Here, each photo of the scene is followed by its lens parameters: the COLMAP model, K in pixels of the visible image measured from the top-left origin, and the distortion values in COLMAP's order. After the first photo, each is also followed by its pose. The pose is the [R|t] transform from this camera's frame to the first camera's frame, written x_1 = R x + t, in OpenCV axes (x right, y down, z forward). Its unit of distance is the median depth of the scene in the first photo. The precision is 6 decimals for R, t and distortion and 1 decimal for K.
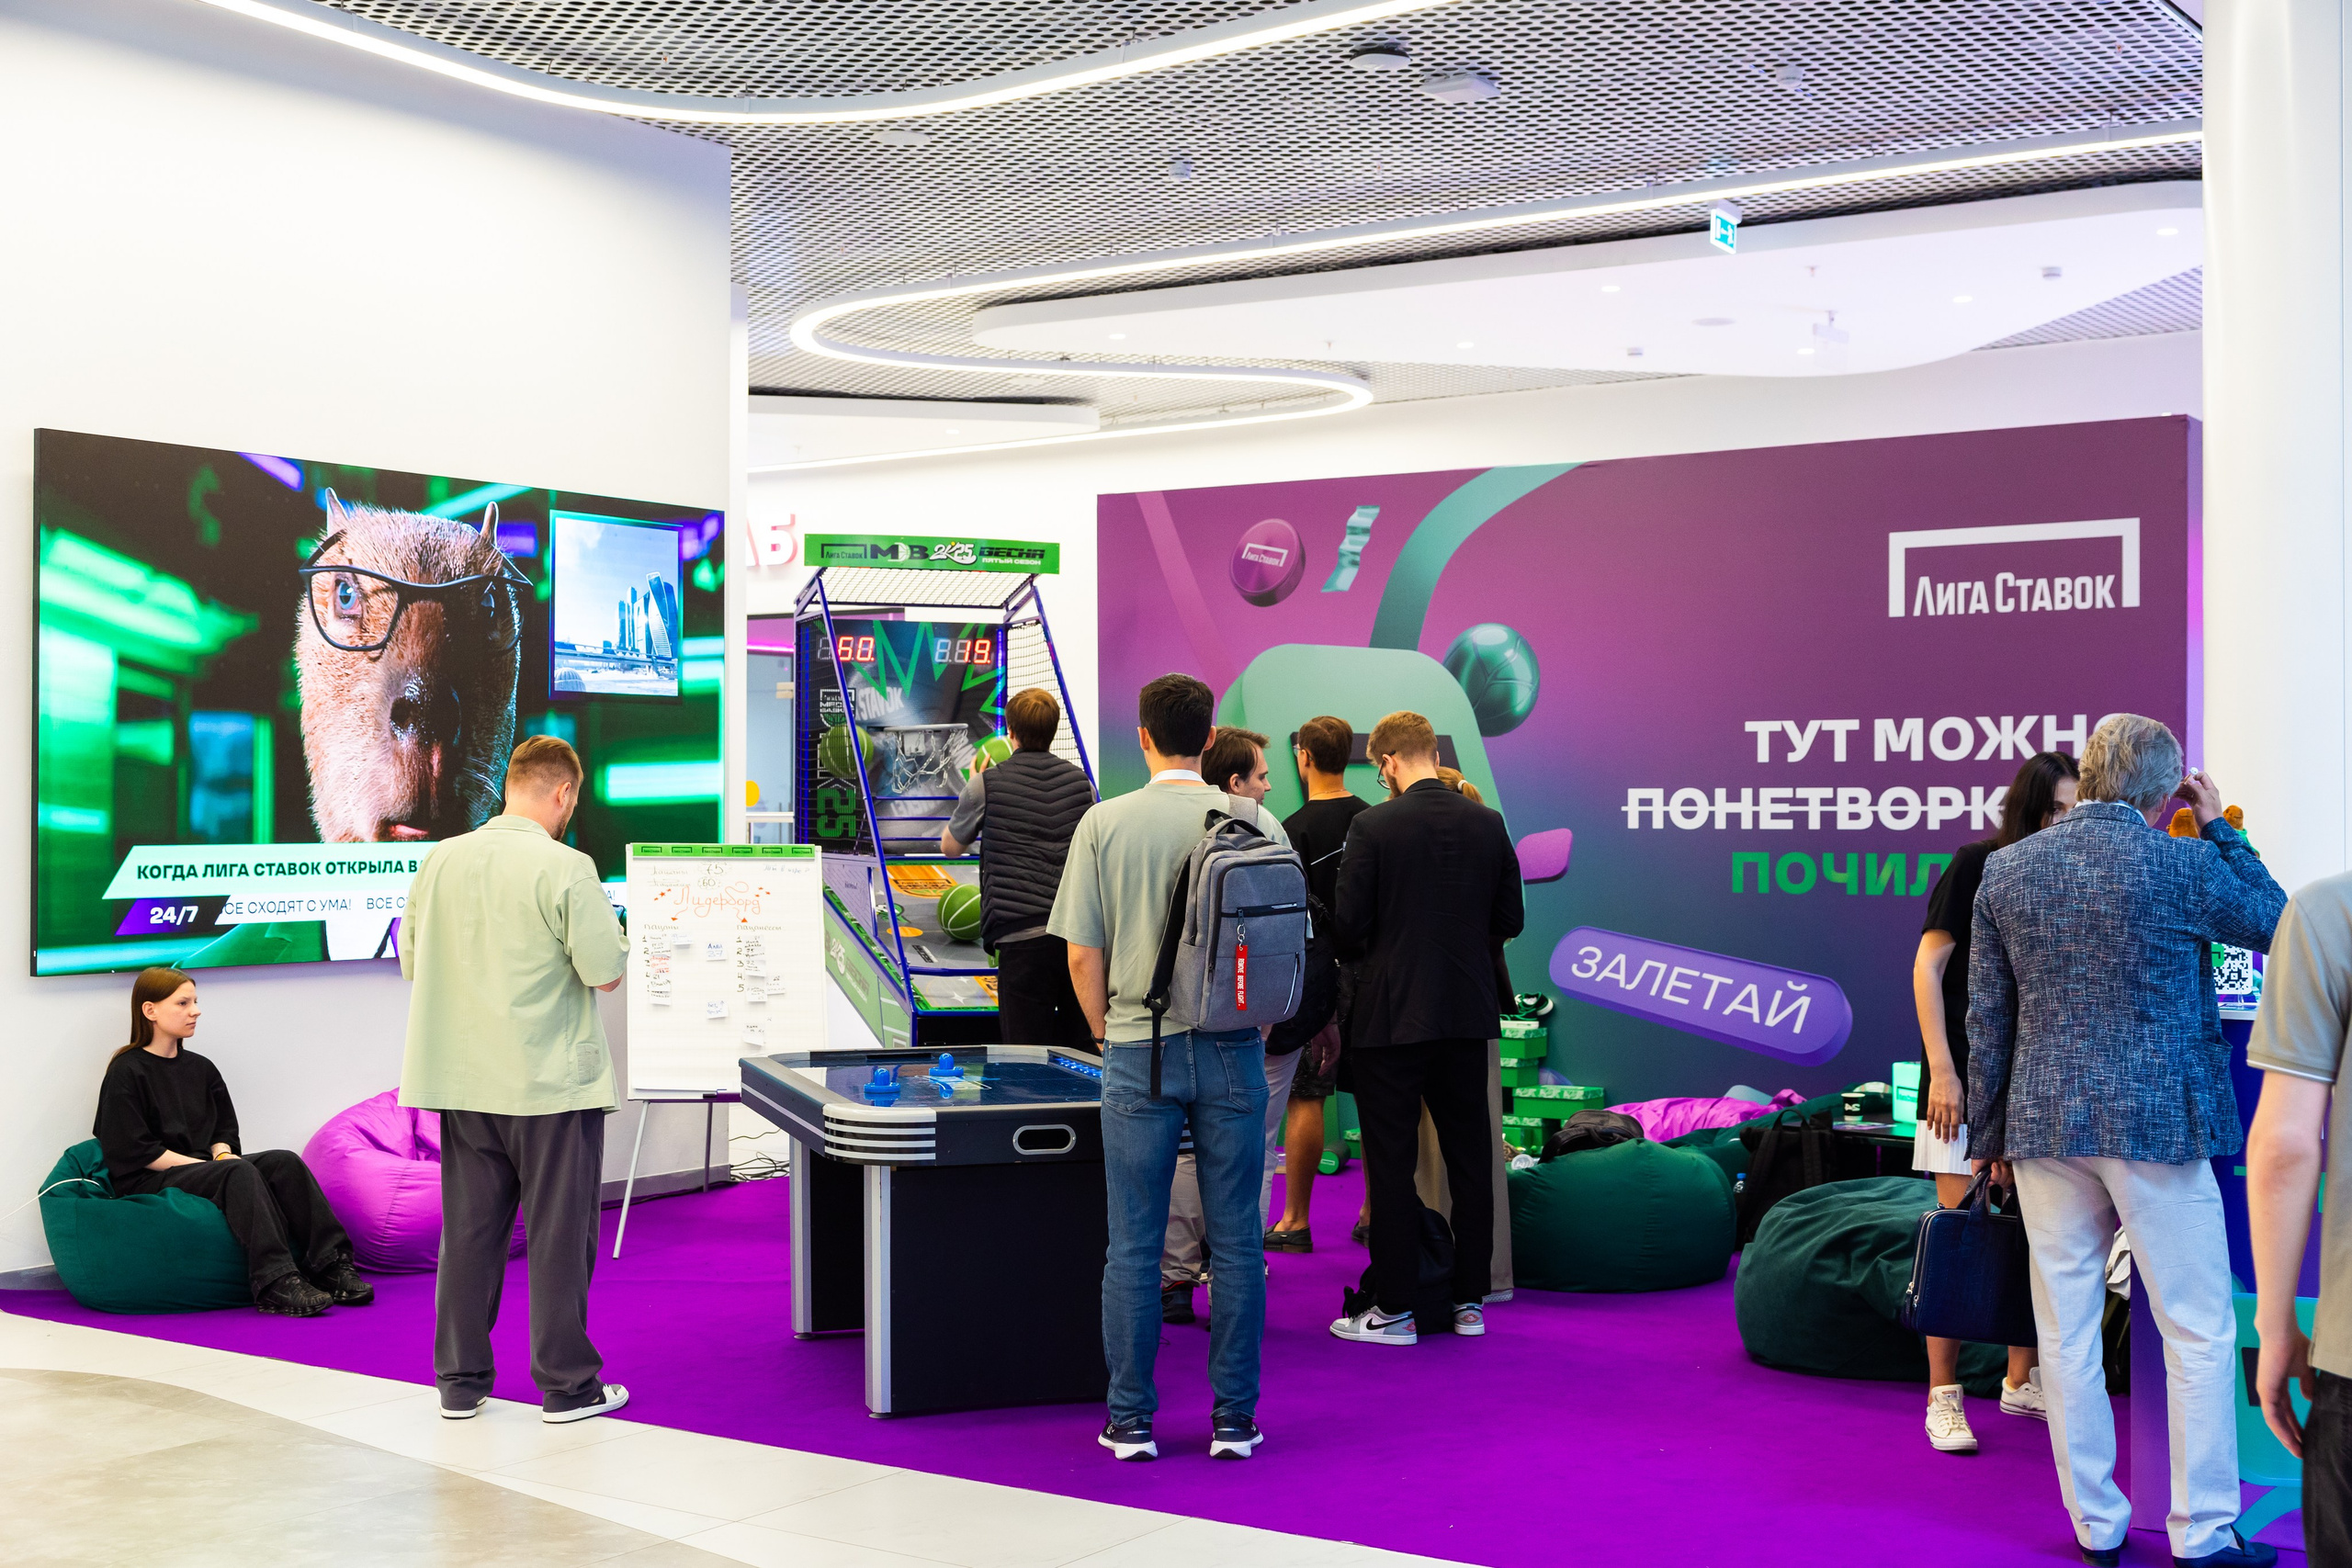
lens RADIAL K [[2839.7, 0, 1171.9], [0, 2839.7, 792.0], [0, 0, 1]] dist [-0.002530, 0.000000]
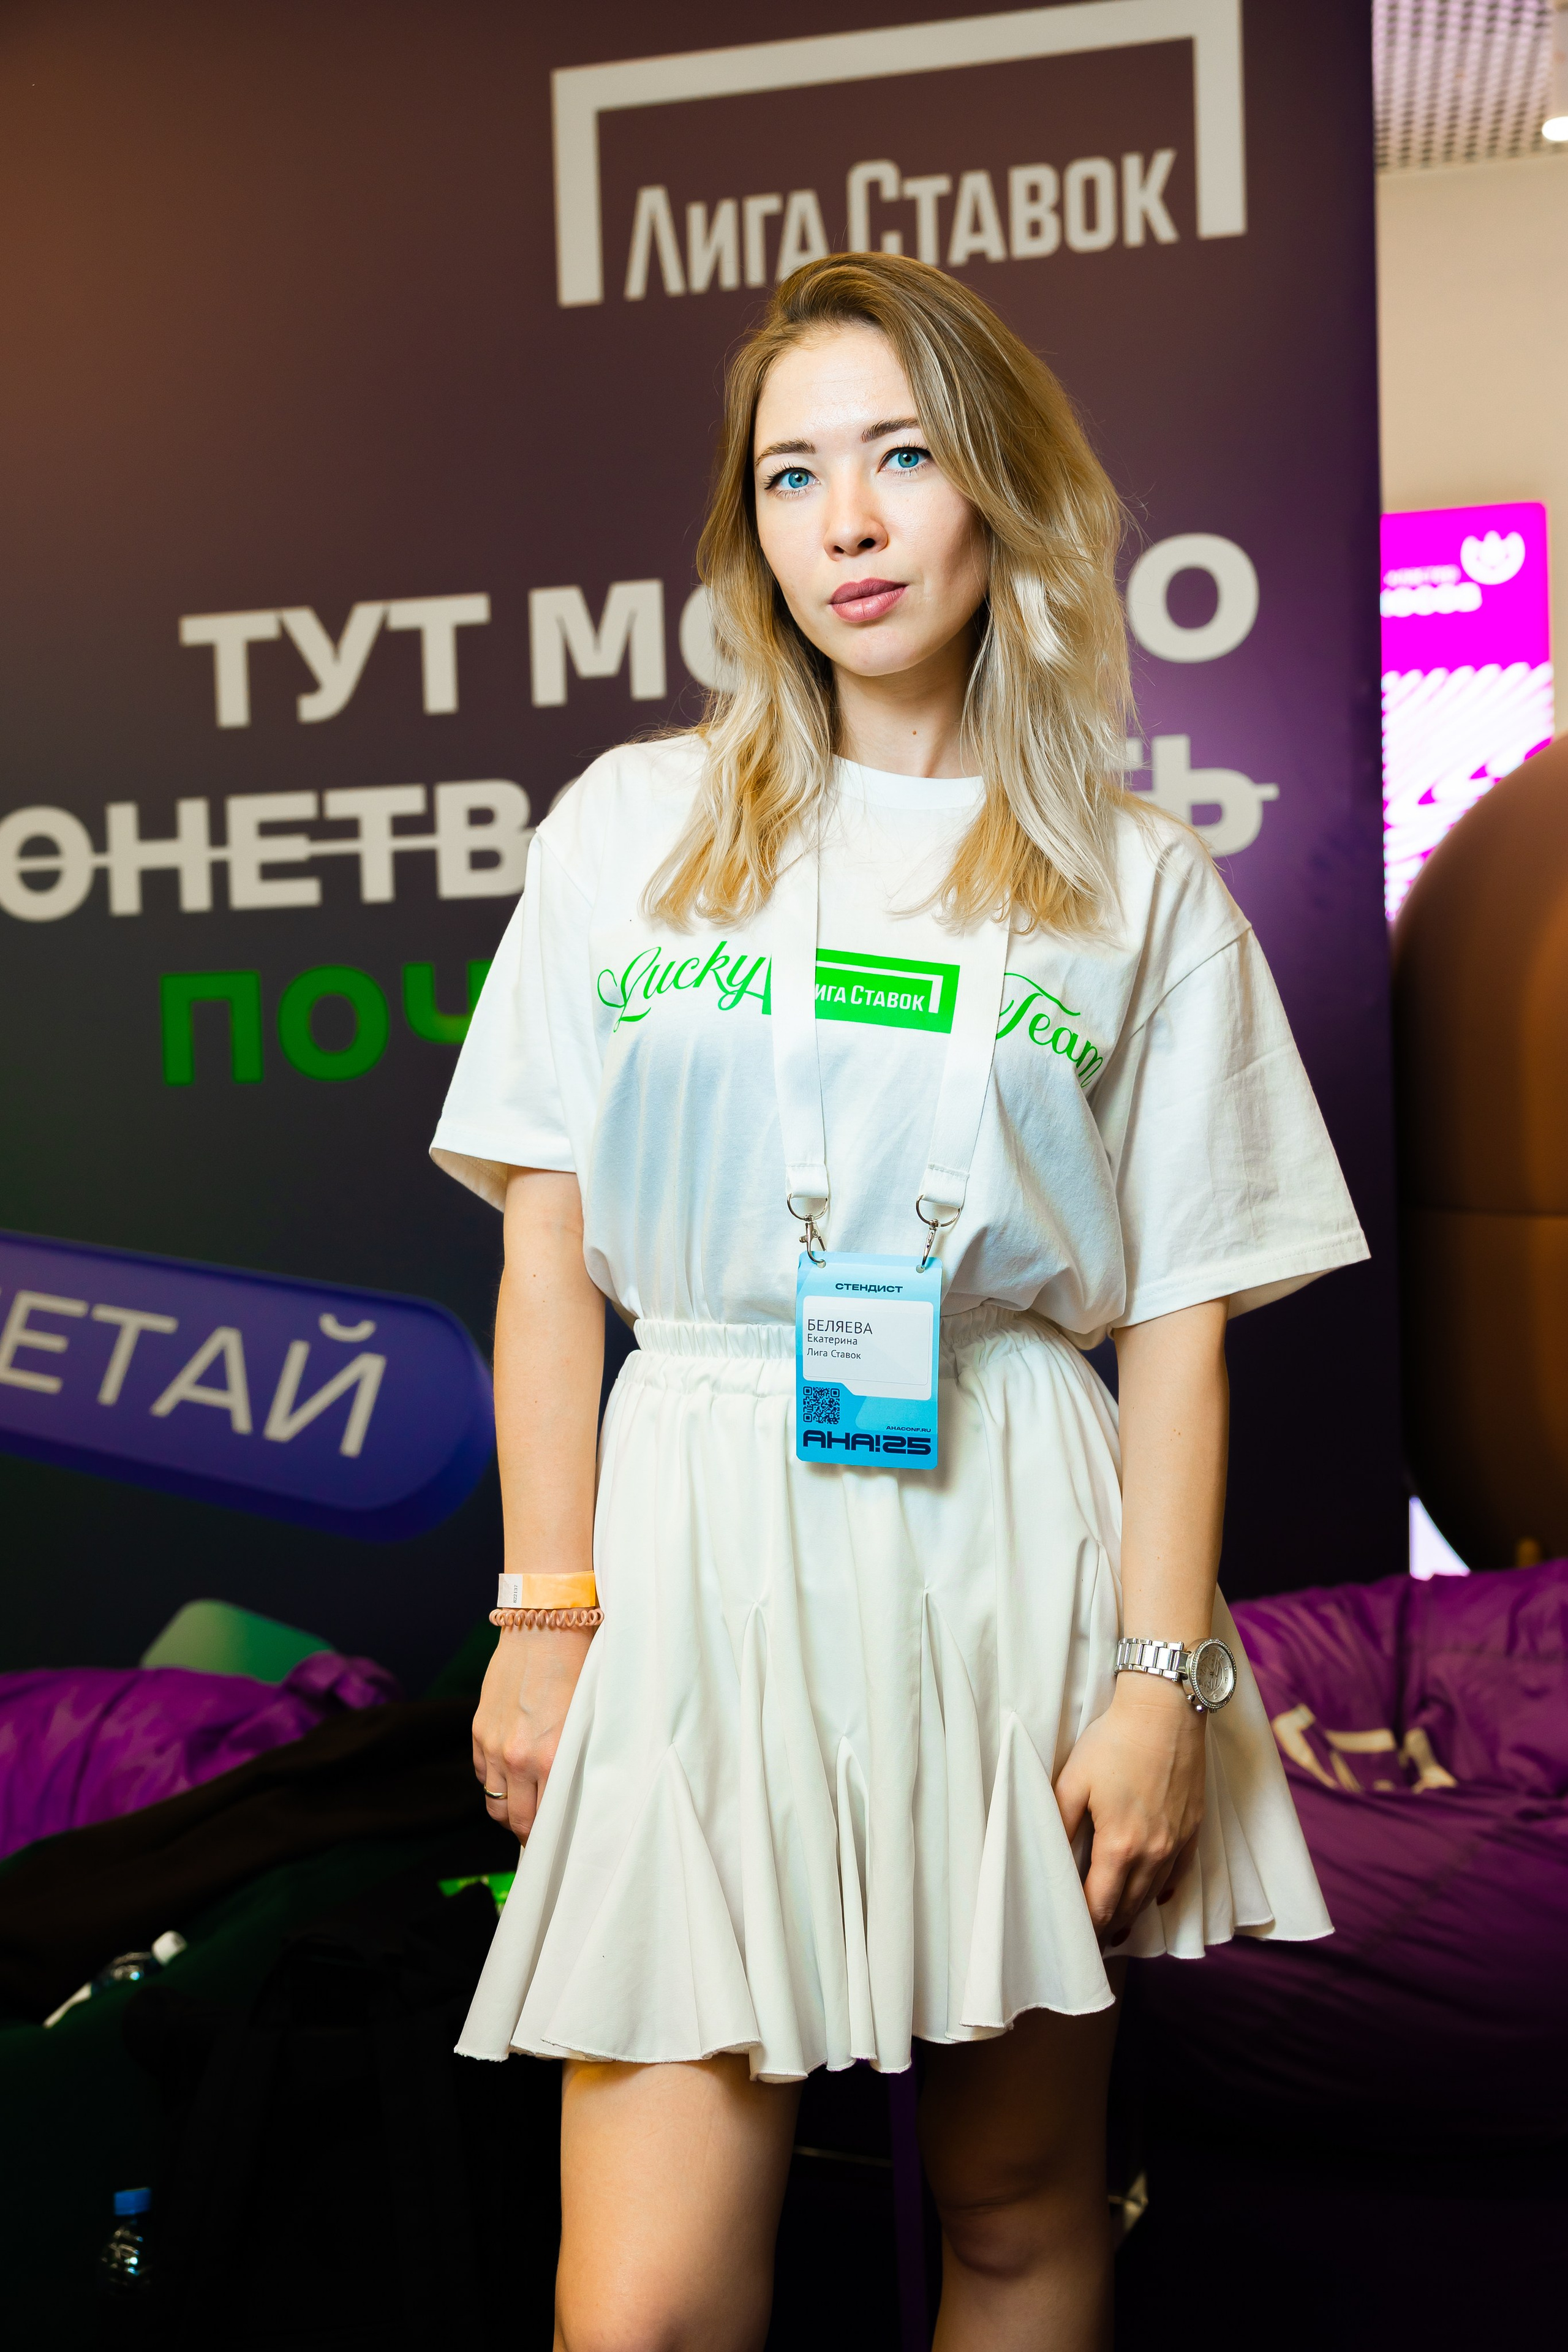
lens RADIAL K [[2404.6, 0, 771.3], [0, 2404.6, 1152.8], [0, 0, 1]] dist [0.008363, 0.000000]
pose [[0.924046, -0.040223, 0.380160, 0.154702], [0.031196, 0.999067, 0.029880, 0.038304], [-0.381007, -0.015751, 0.924438, 0.697250]]
